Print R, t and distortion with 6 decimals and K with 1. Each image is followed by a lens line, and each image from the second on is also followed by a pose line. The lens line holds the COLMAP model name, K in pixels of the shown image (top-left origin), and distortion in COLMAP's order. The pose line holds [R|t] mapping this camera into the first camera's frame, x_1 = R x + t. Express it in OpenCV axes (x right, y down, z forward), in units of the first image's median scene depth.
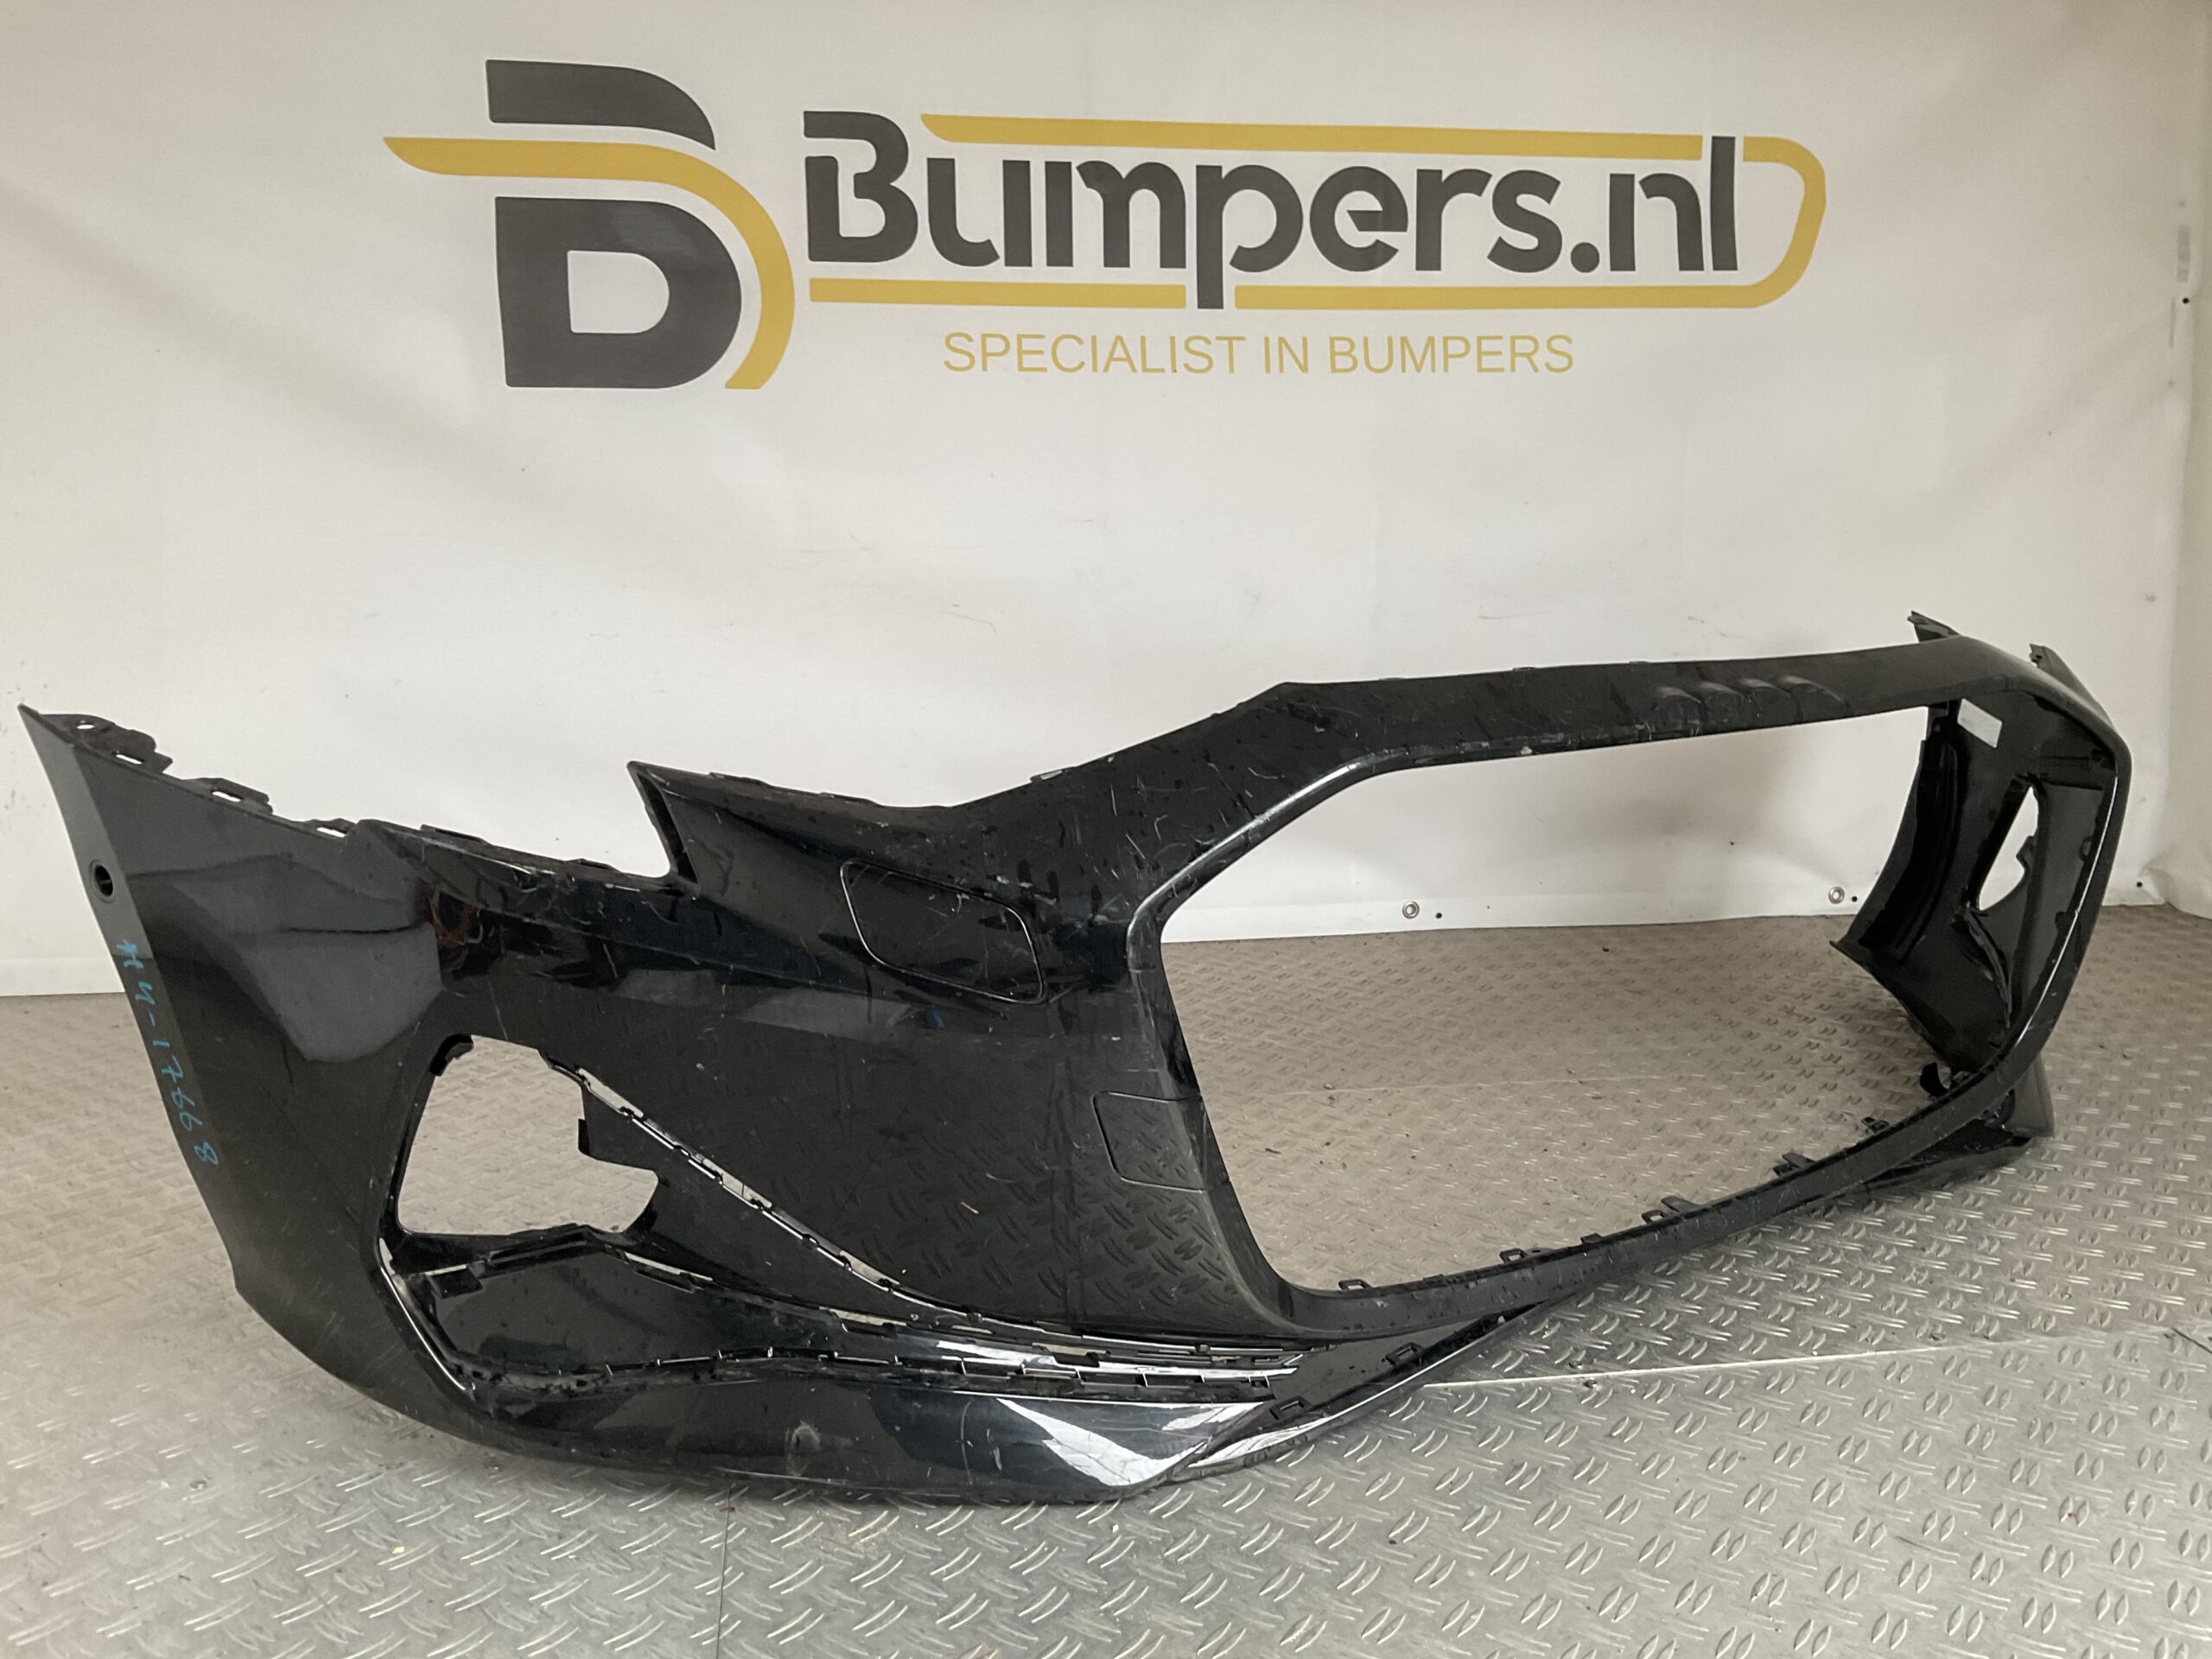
lens RADIAL K [[1923.9, 0, 1106.0], [0, 1923.9, 829.5], [0, 0, 1]] dist [0.142615, -0.338154]
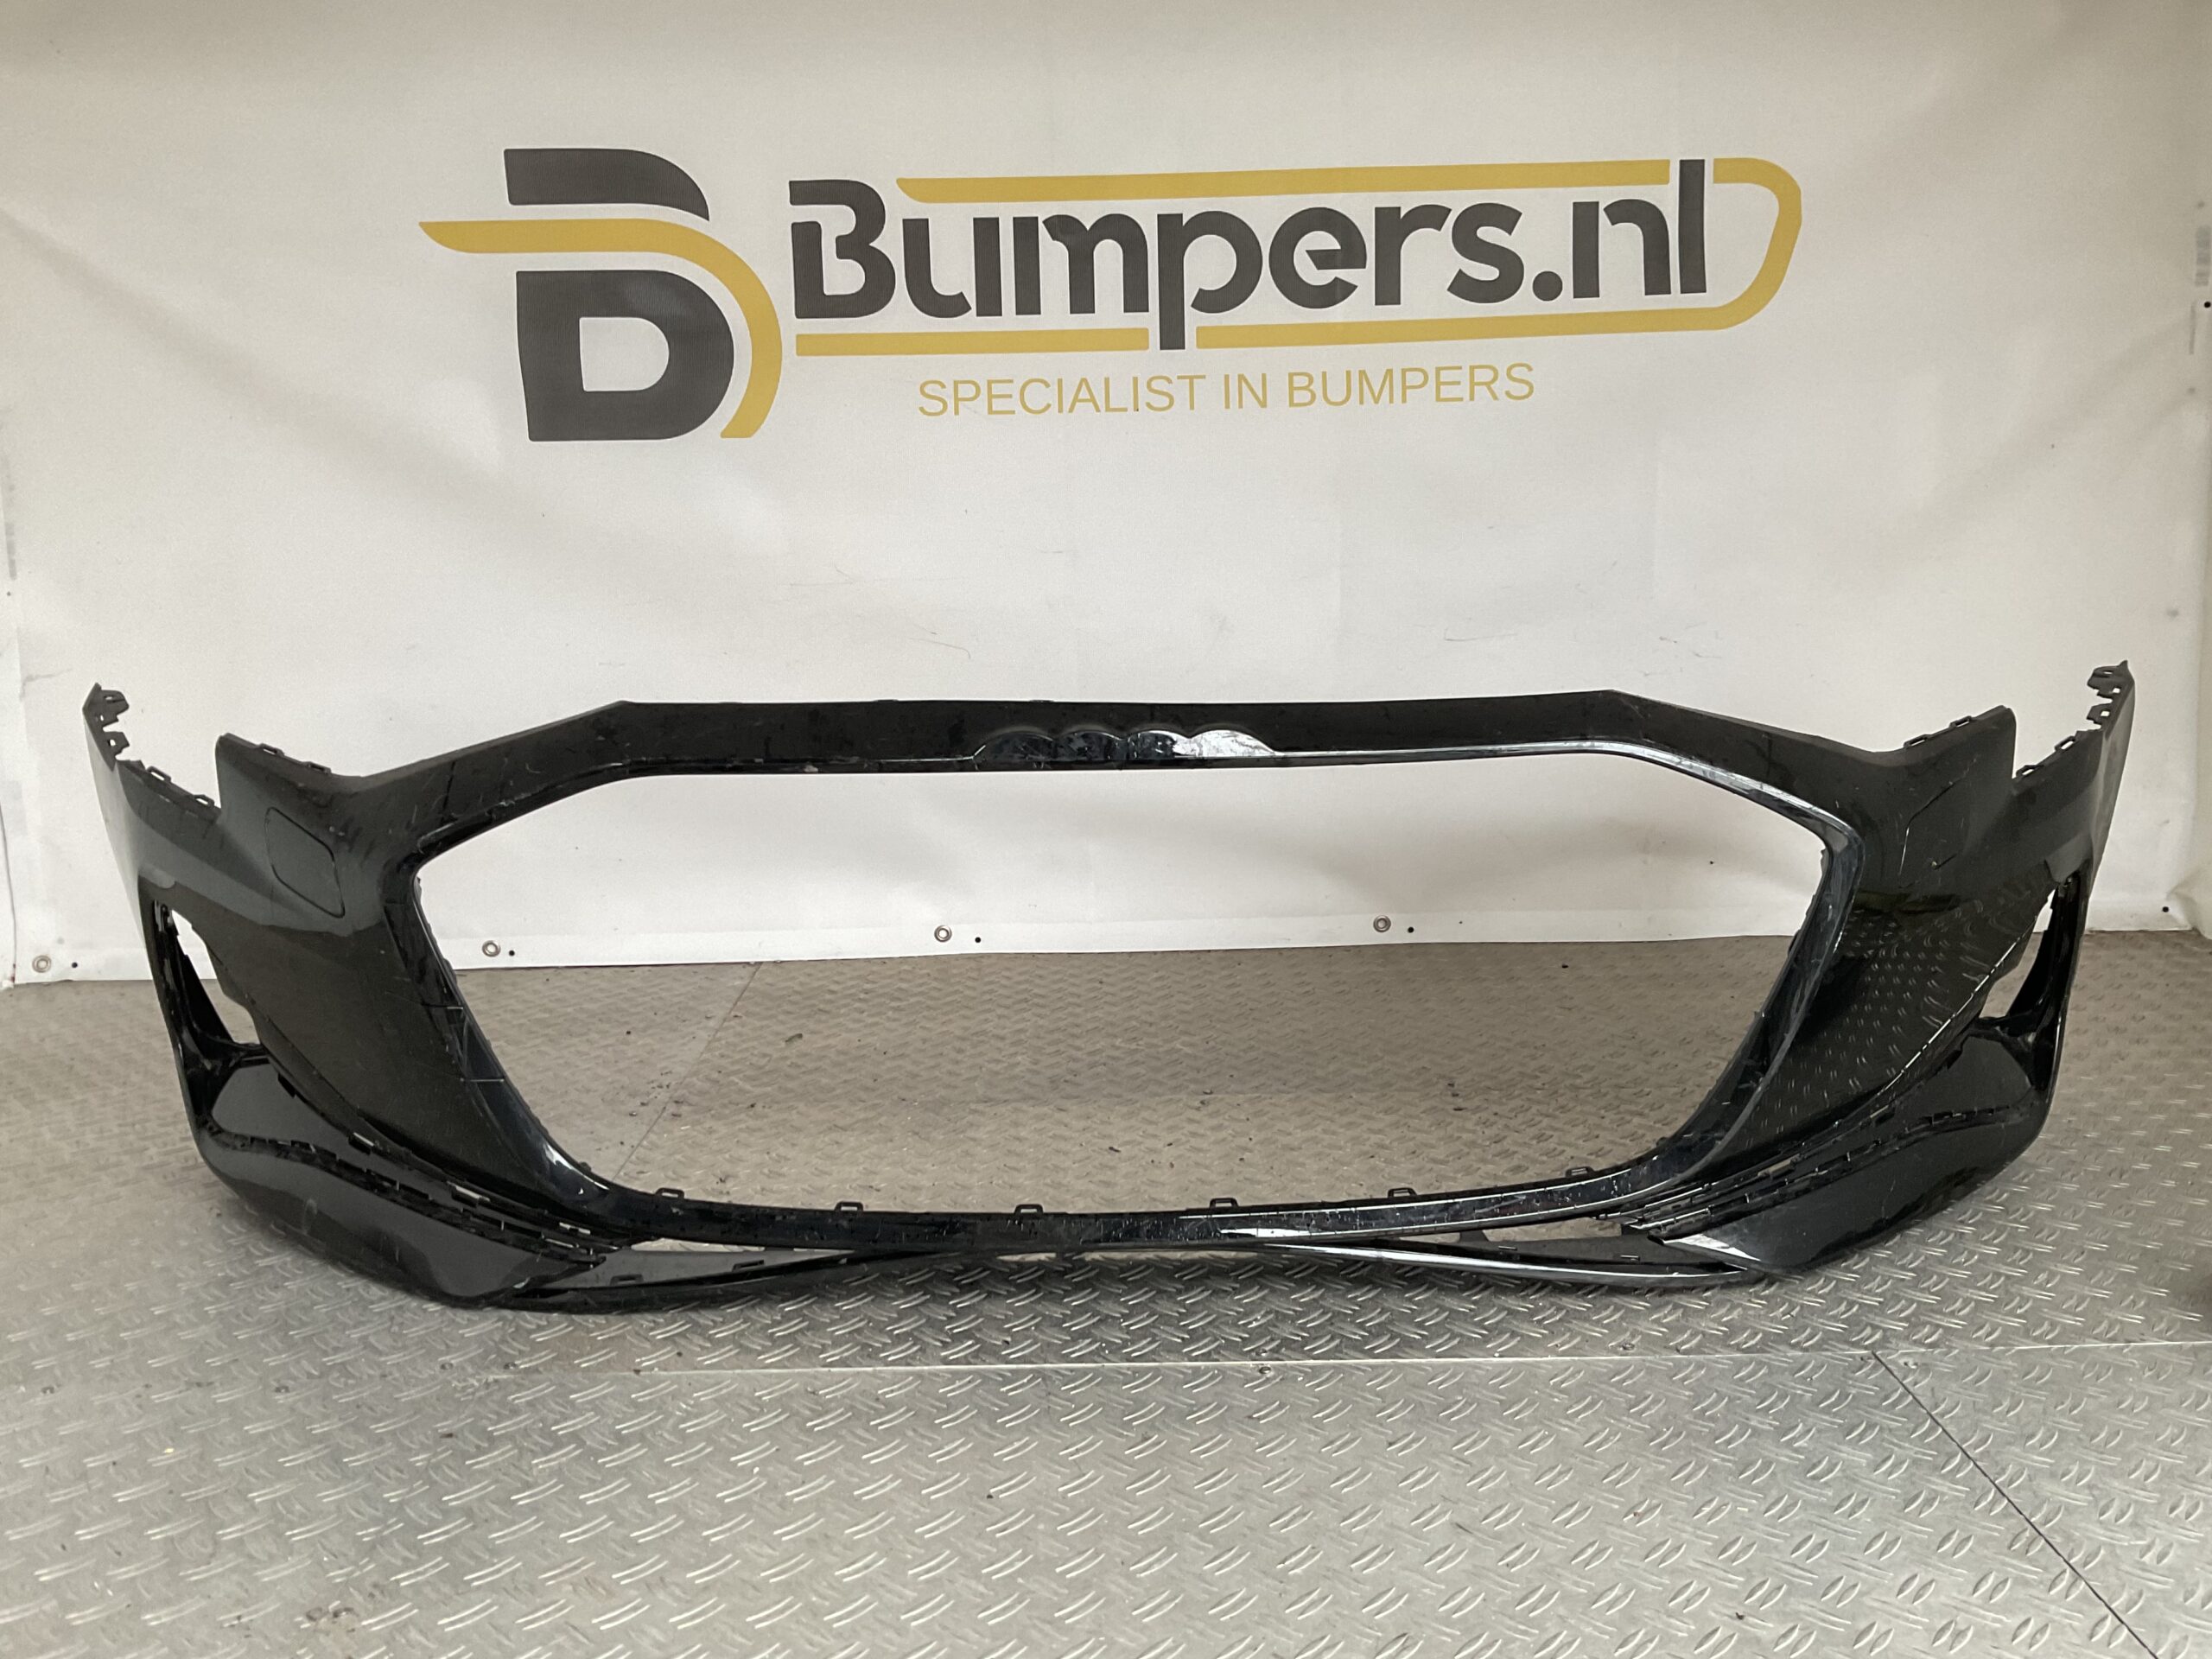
lens RADIAL K [[1921.4, 0, 1078.8], [0, 1921.4, 829.2], [0, 0, 1]] dist [0.152595, -0.340943]
pose [[0.987126, 0.008265, -0.159731, 0.173792], [-0.008270, 0.999966, 0.000634, -0.008674], [0.159730, 0.000695, 0.987160, -0.044351]]
